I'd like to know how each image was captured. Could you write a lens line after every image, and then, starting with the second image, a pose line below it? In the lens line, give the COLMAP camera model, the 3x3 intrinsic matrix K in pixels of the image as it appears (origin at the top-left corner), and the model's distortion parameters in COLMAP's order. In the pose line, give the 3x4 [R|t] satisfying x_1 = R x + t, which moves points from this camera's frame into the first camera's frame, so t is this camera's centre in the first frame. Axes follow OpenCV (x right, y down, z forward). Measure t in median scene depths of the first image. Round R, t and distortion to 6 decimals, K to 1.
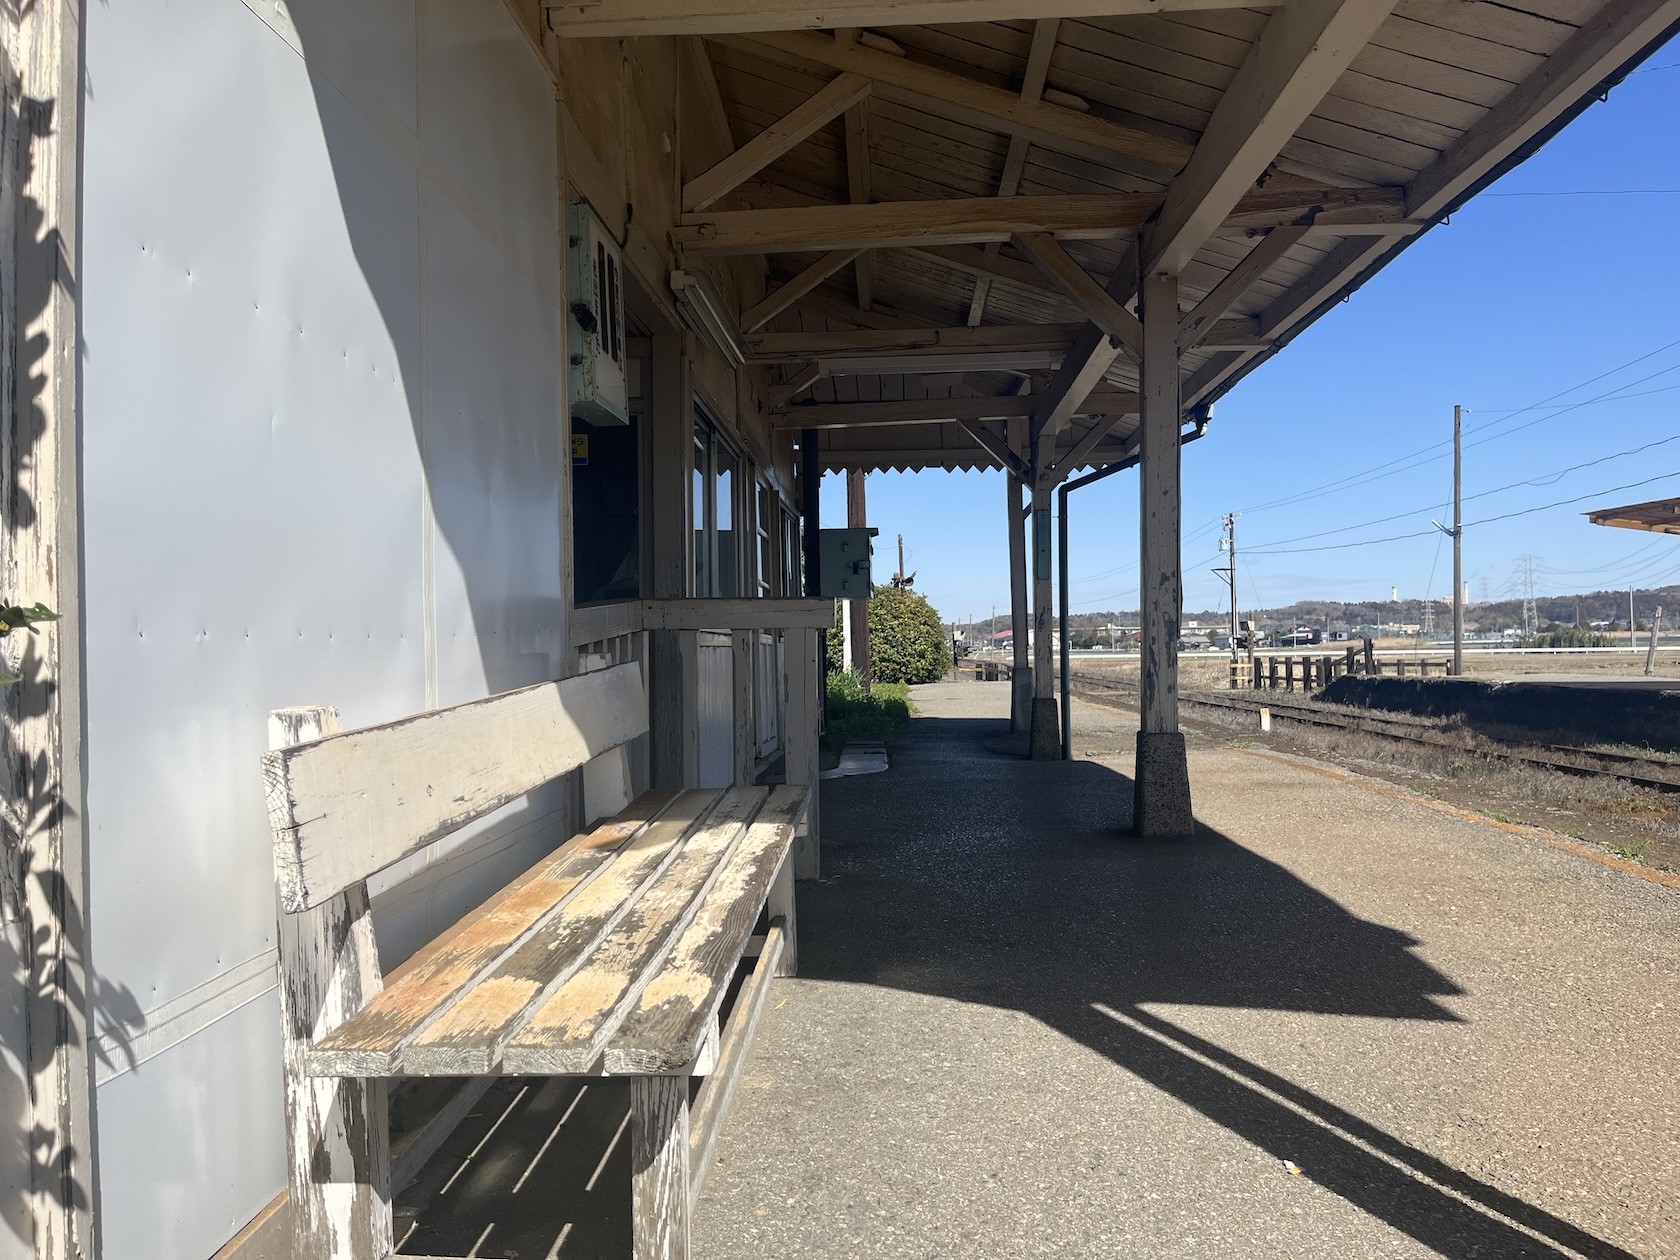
lens RADIAL K [[1287.6, 0, 840.0], [0, 1287.6, 630.0], [0, 0, 1]] dist [0.003631, -0.001006]
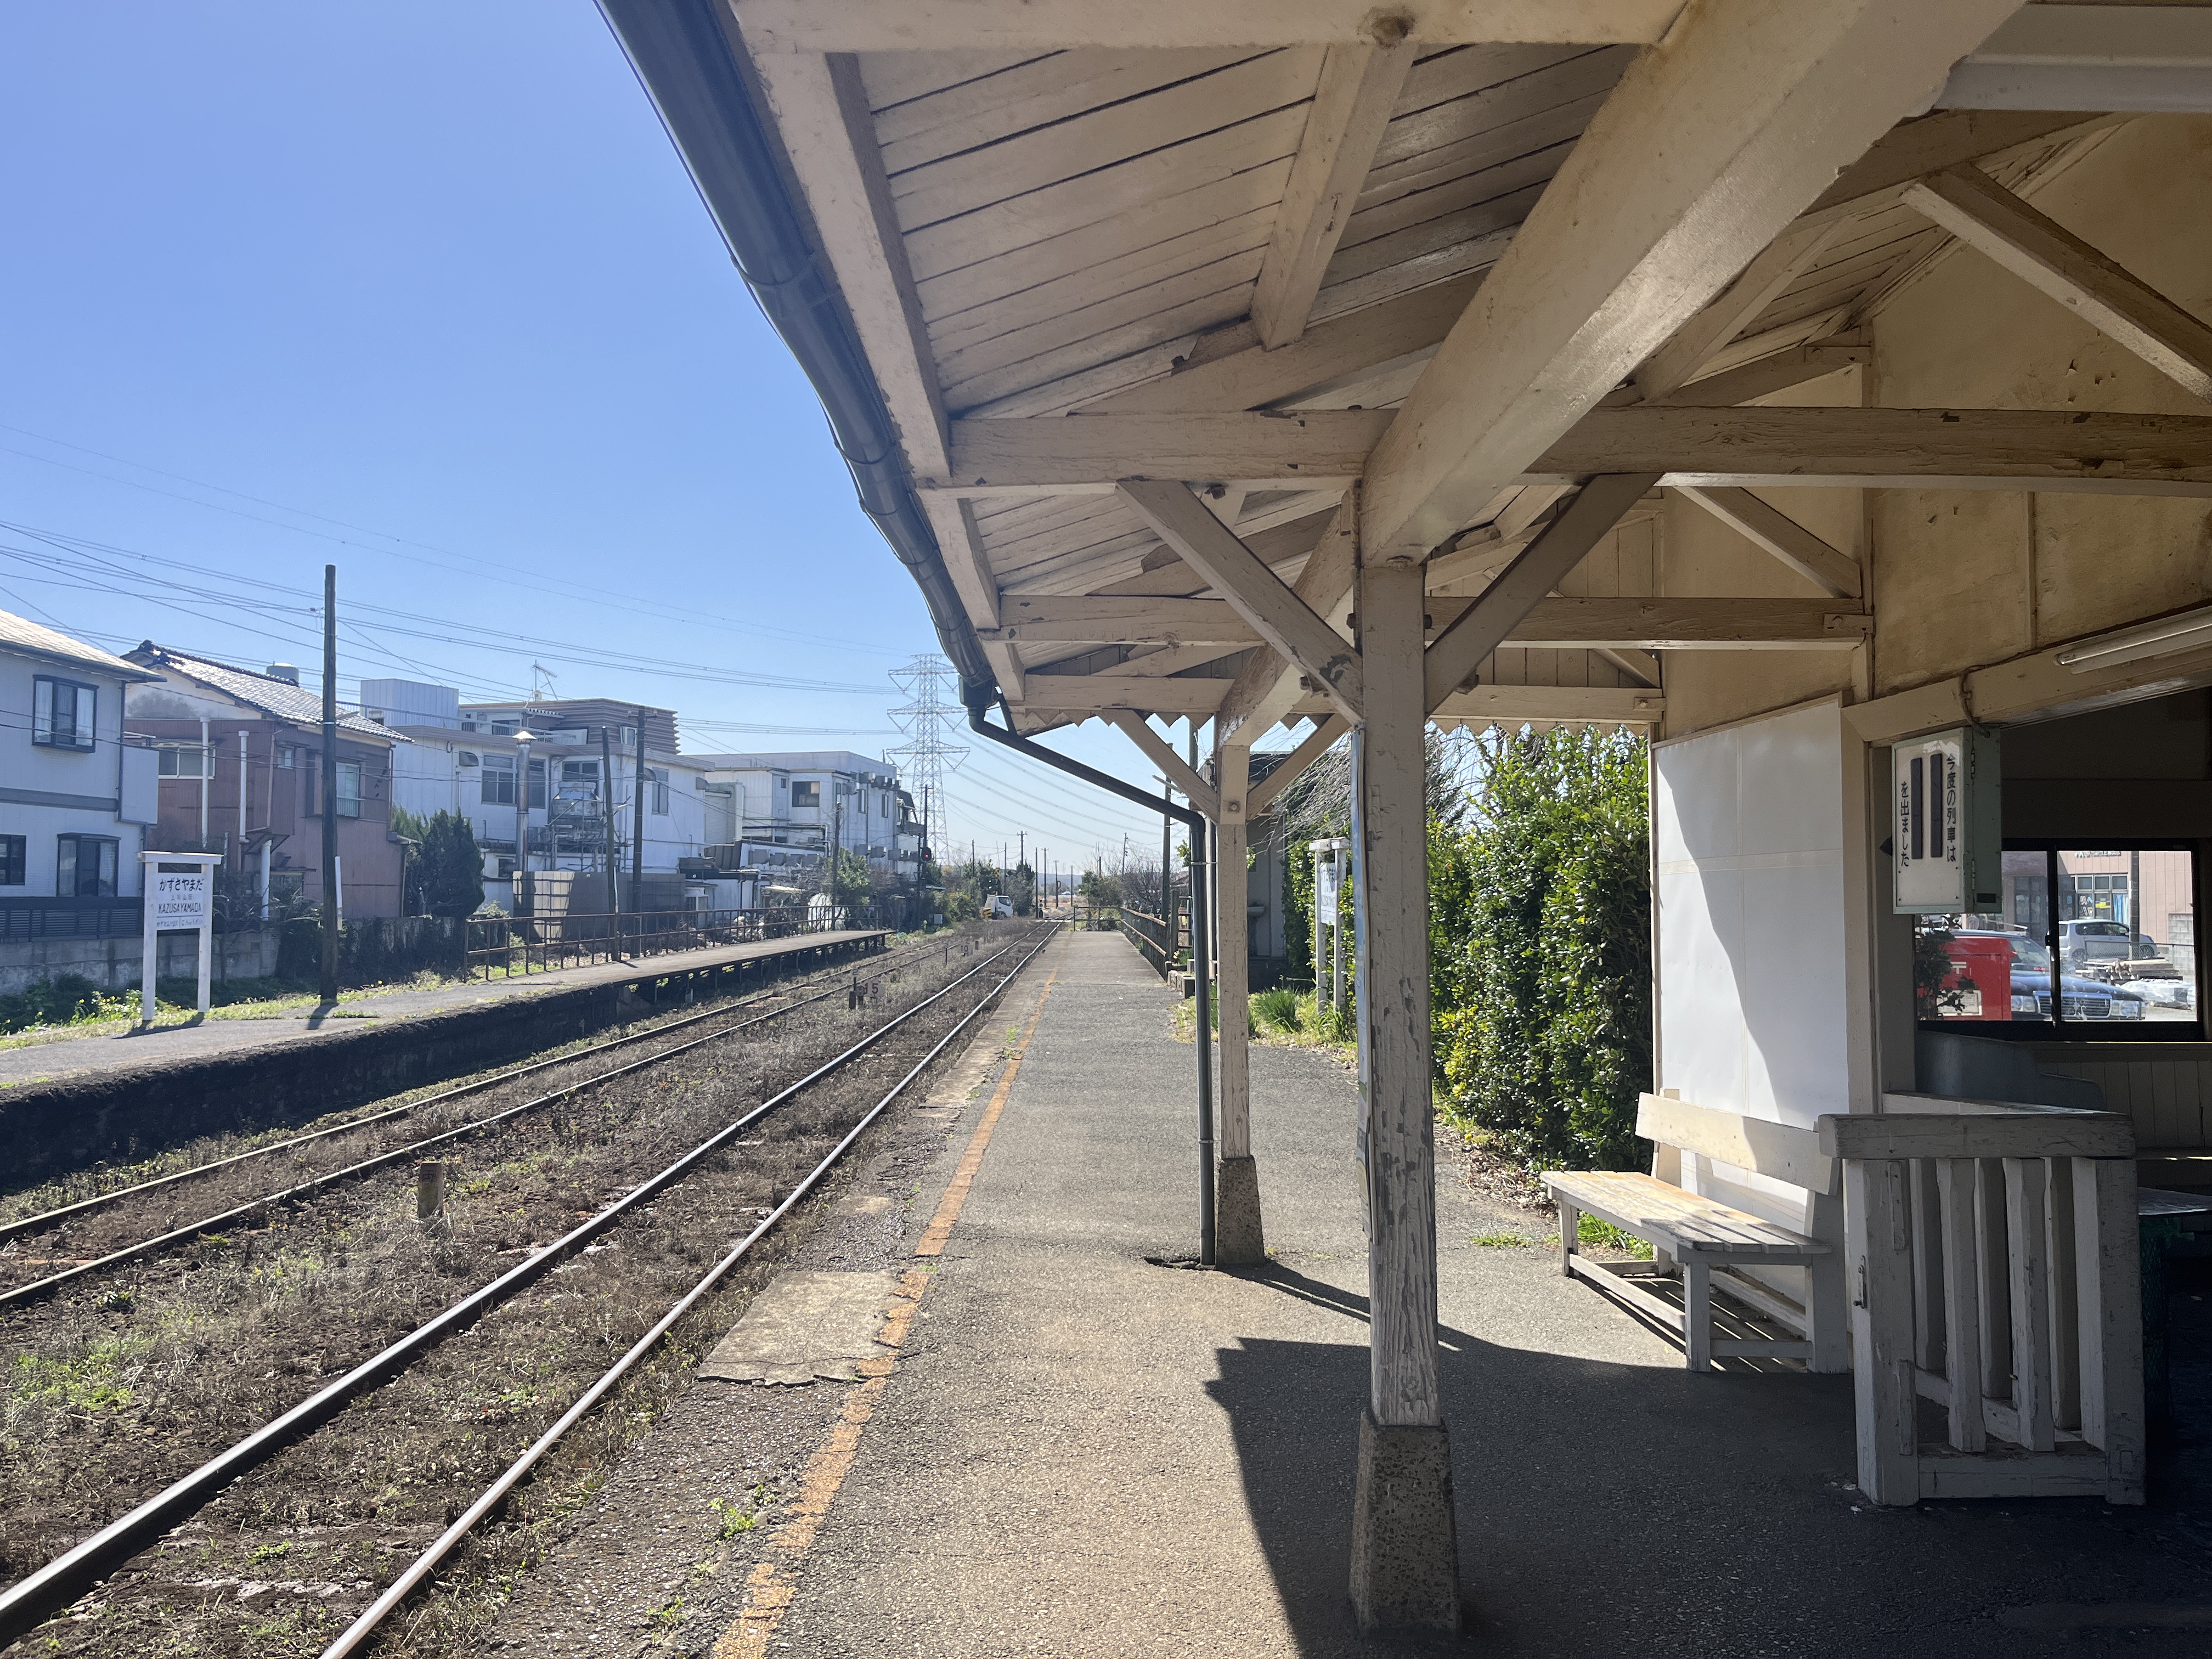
lens RADIAL K [[1695.4, 0, 1106.0], [0, 1695.4, 829.5], [0, 0, 1]] dist [0.003631, -0.001006]
pose [[-0.998115, 0.008653, -0.060753, 0.725914], [0.012192, 0.998234, -0.058133, -0.210749], [0.060143, -0.058764, -0.996459, 2.987926]]
